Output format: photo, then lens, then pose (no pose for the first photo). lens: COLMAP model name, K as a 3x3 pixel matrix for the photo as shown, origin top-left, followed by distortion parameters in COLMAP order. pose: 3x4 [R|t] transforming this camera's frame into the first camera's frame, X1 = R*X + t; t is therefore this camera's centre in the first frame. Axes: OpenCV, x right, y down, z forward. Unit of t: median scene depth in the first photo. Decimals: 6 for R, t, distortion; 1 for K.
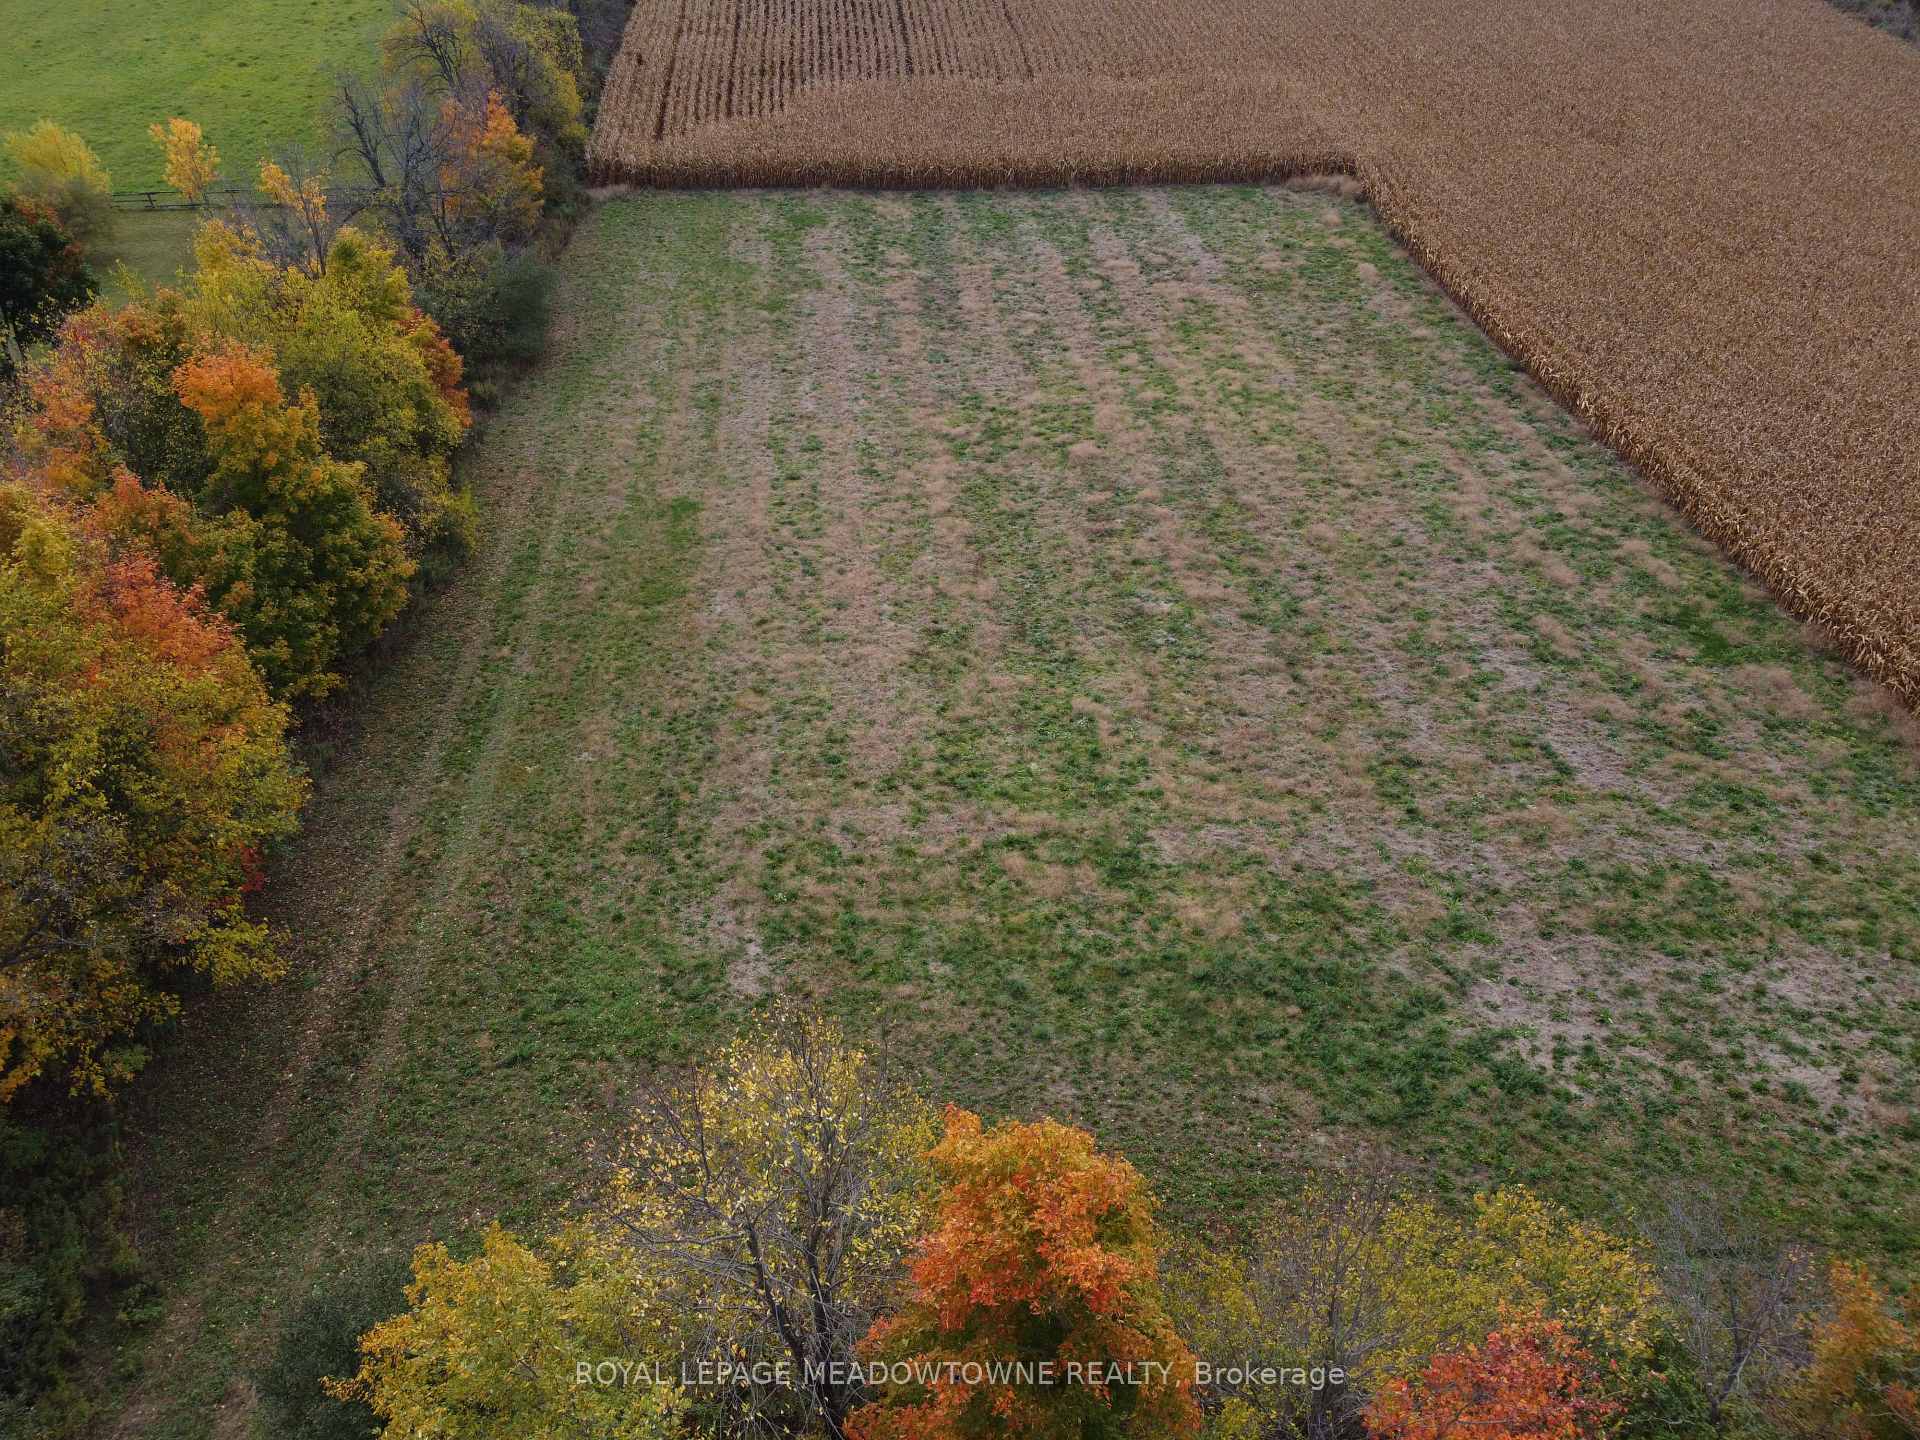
lens RADIAL K [[1445.4, 0, 958.4], [0, 1445.4, 721.6], [0, 0, 1]] dist [0.006381, -0.011450]
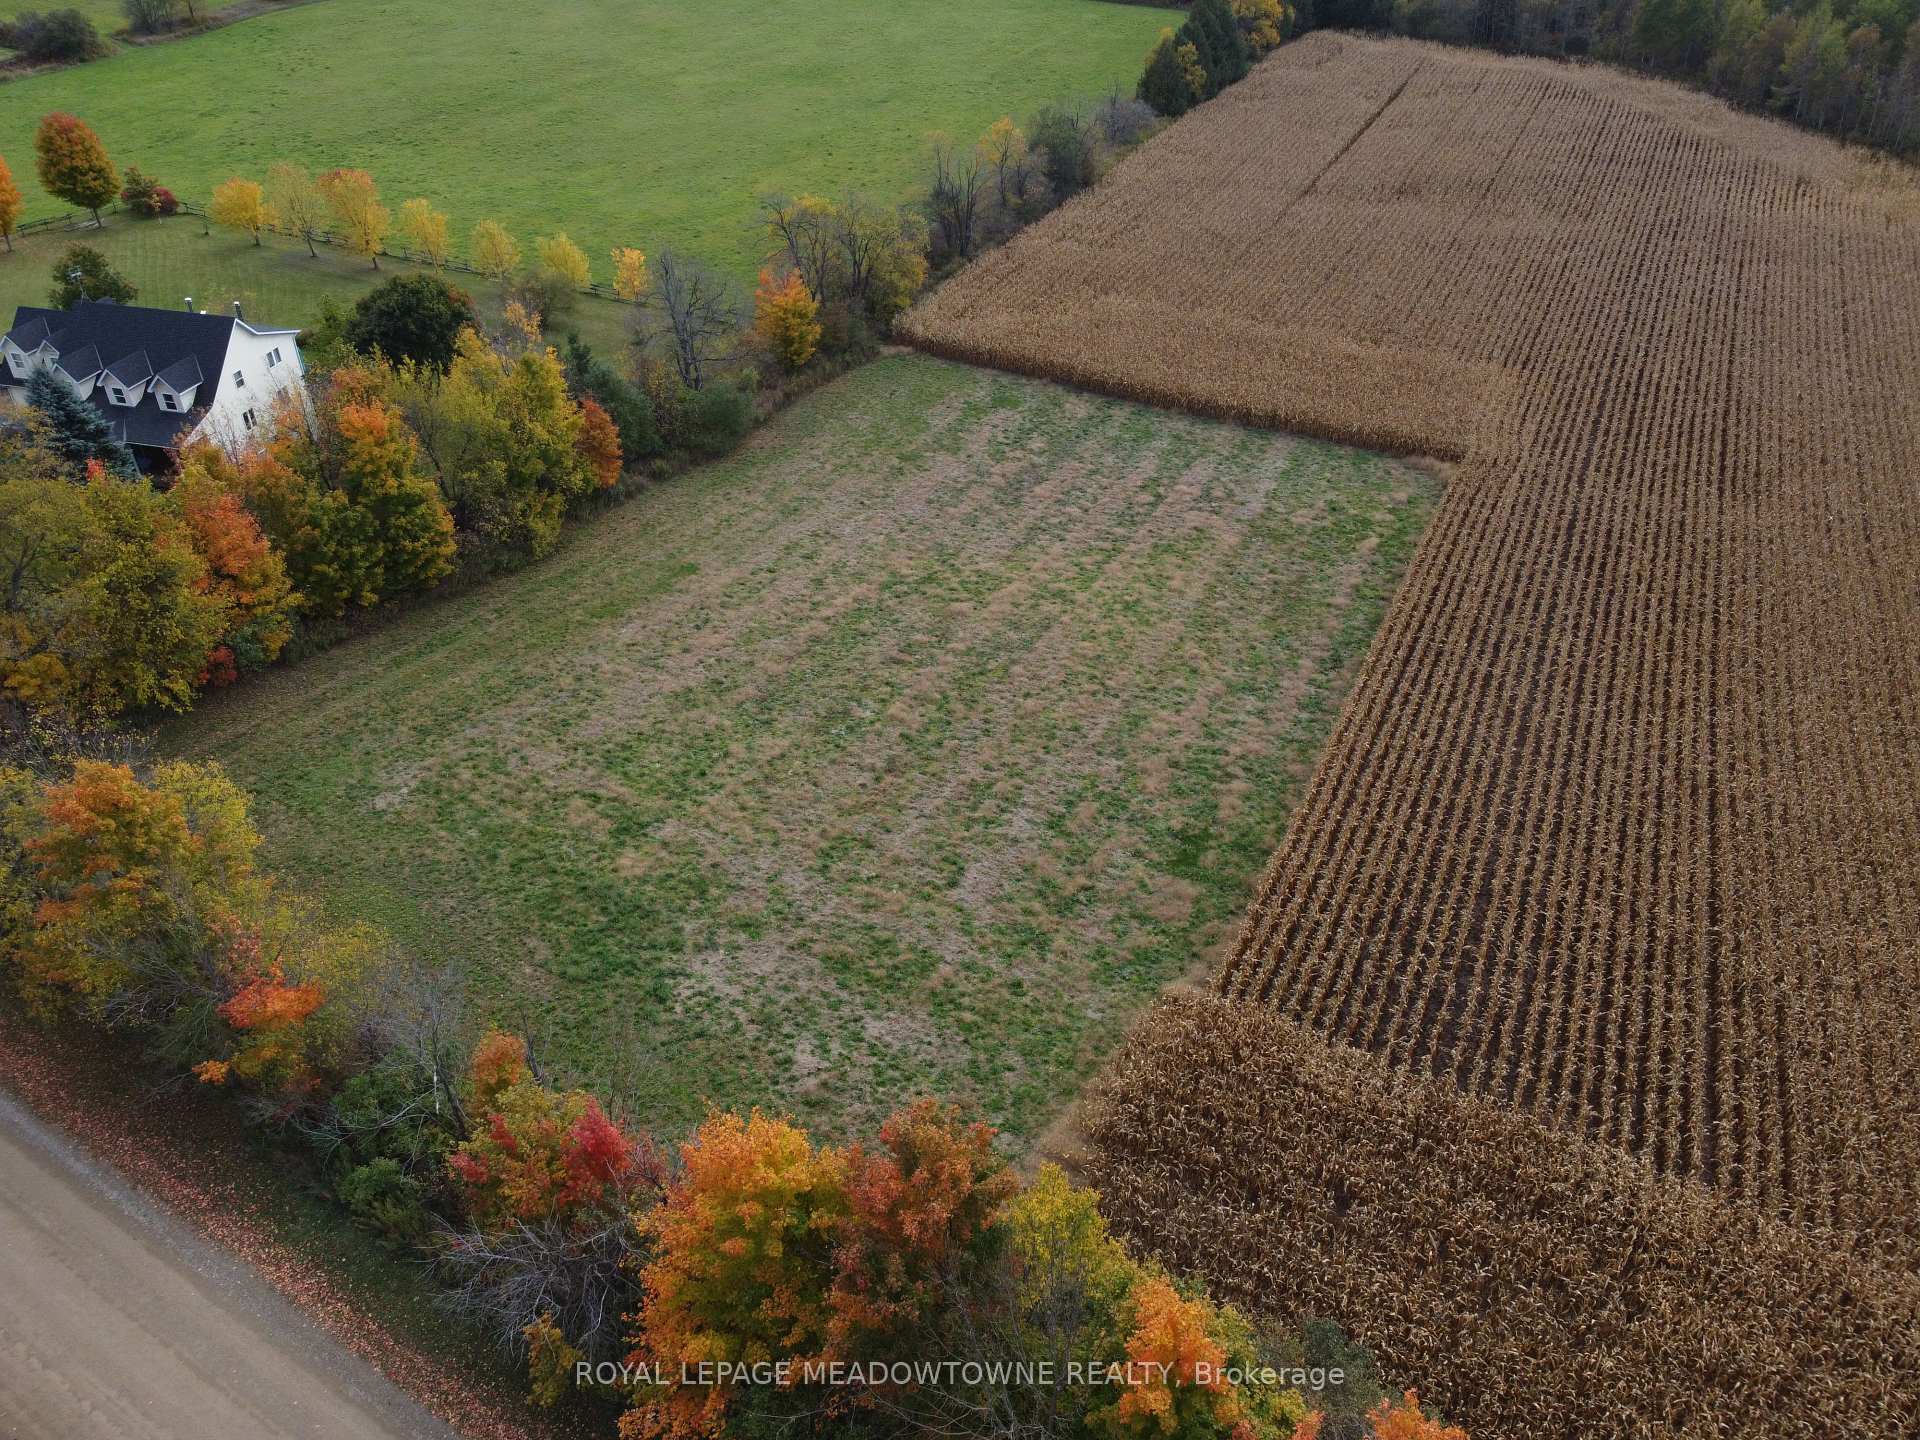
lens RADIAL K [[1445.4, 0, 959.3], [0, 1445.4, 722.0], [0, 0, 1]] dist [0.006381, -0.011450]
pose [[0.870189, 0.296147, -0.393787, 0.808319], [-0.328176, 0.944499, -0.014893, -0.083738], [0.367521, 0.142192, 0.919081, -0.273566]]
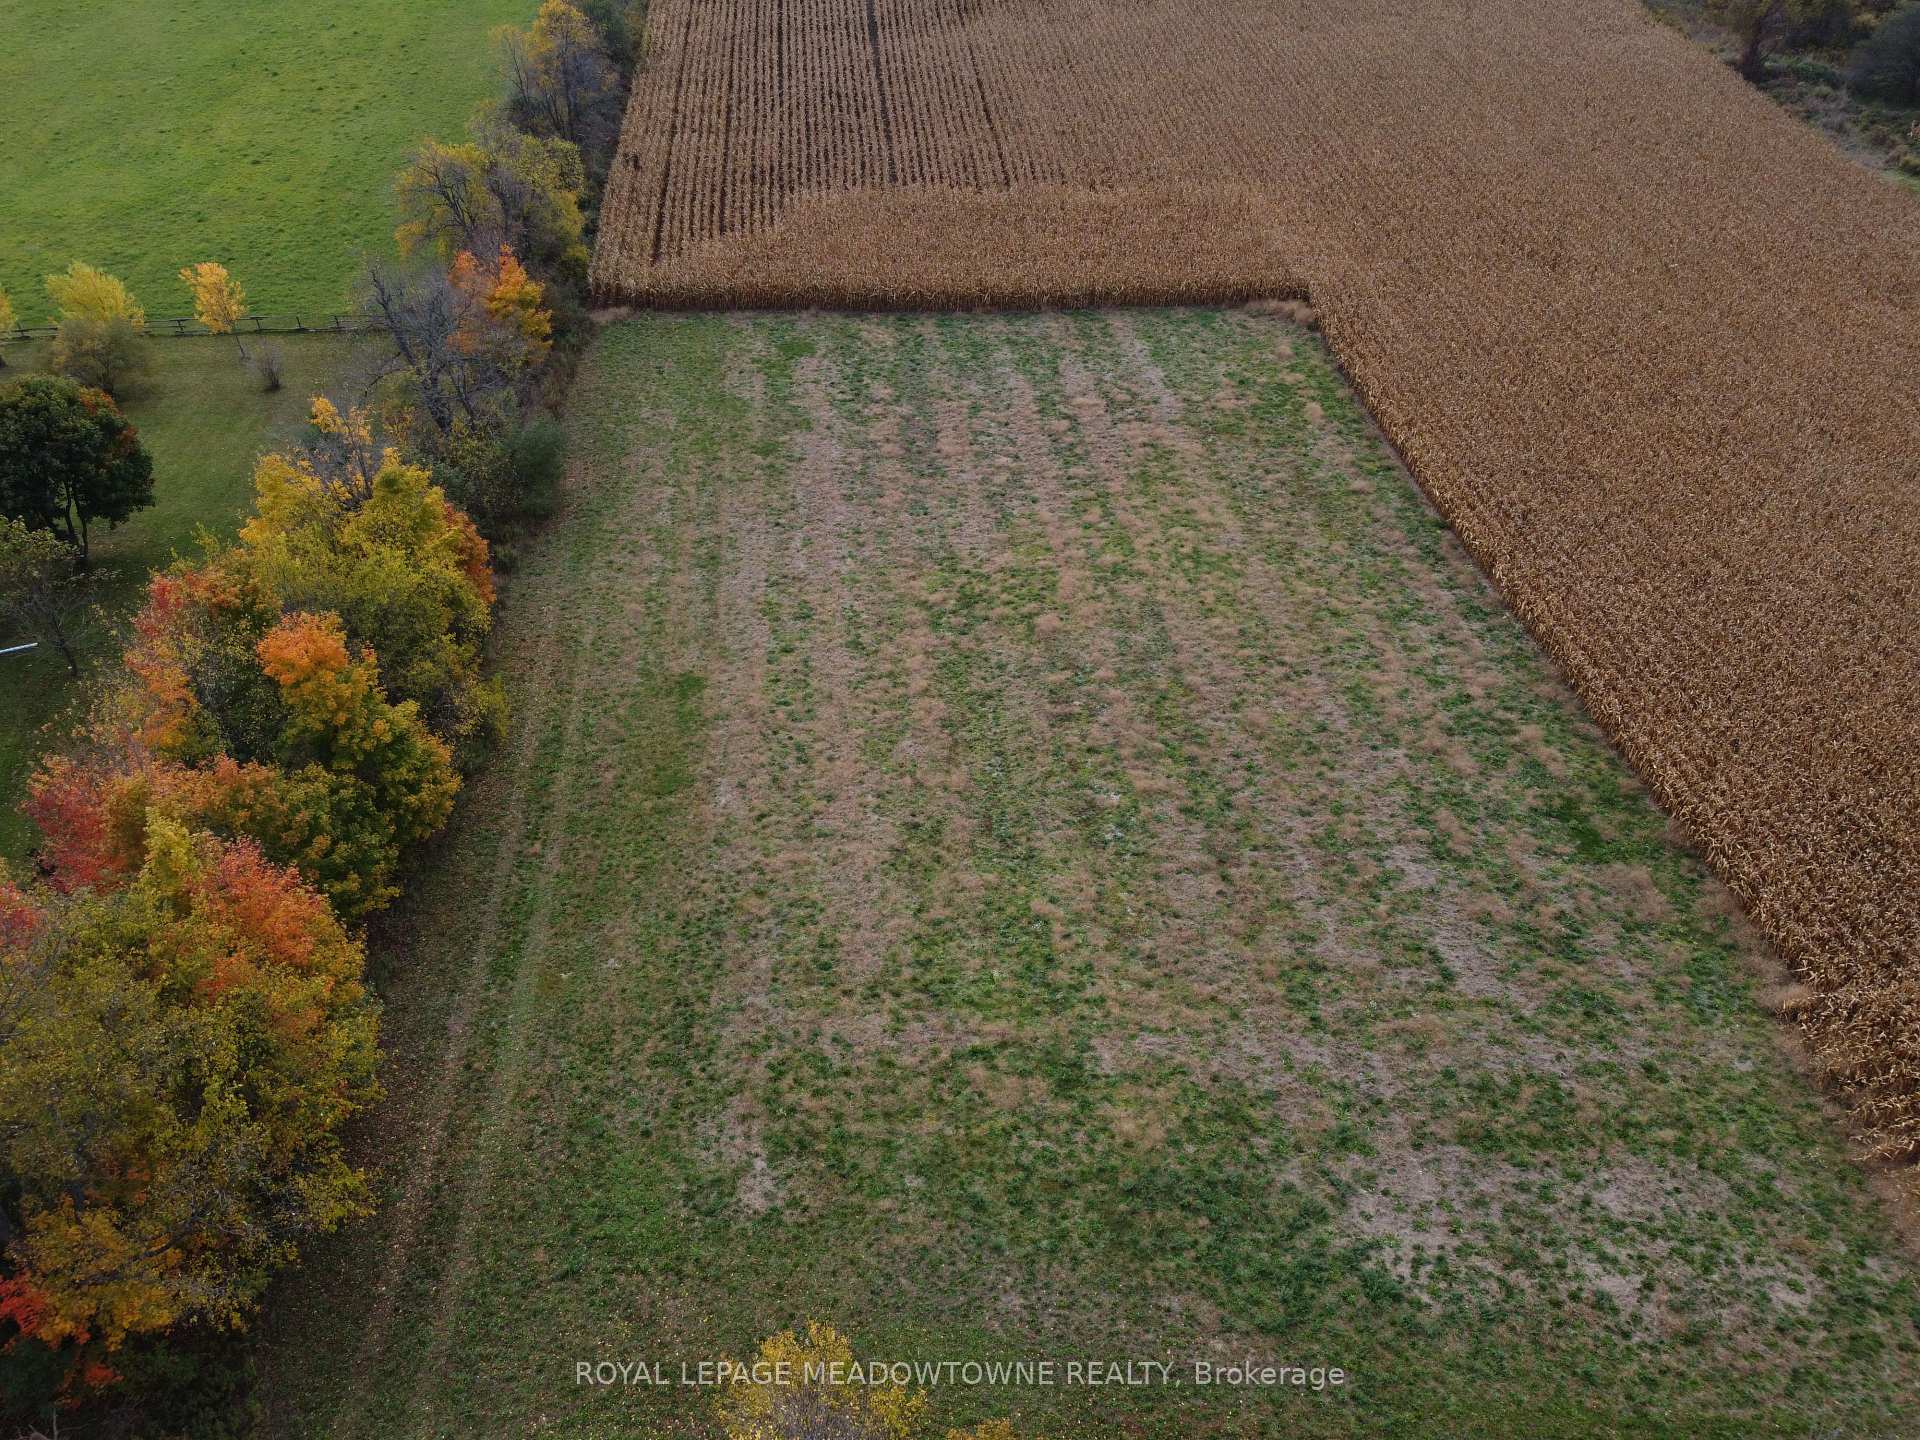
lens RADIAL K [[1445.4, 0, 958.9], [0, 1445.4, 722.1], [0, 0, 1]] dist [0.006381, -0.011450]
pose [[0.999967, -0.002487, 0.007719, 0.011804], [0.002279, 0.999635, 0.026916, -0.177217], [-0.007783, -0.026897, 0.999608, -0.143791]]
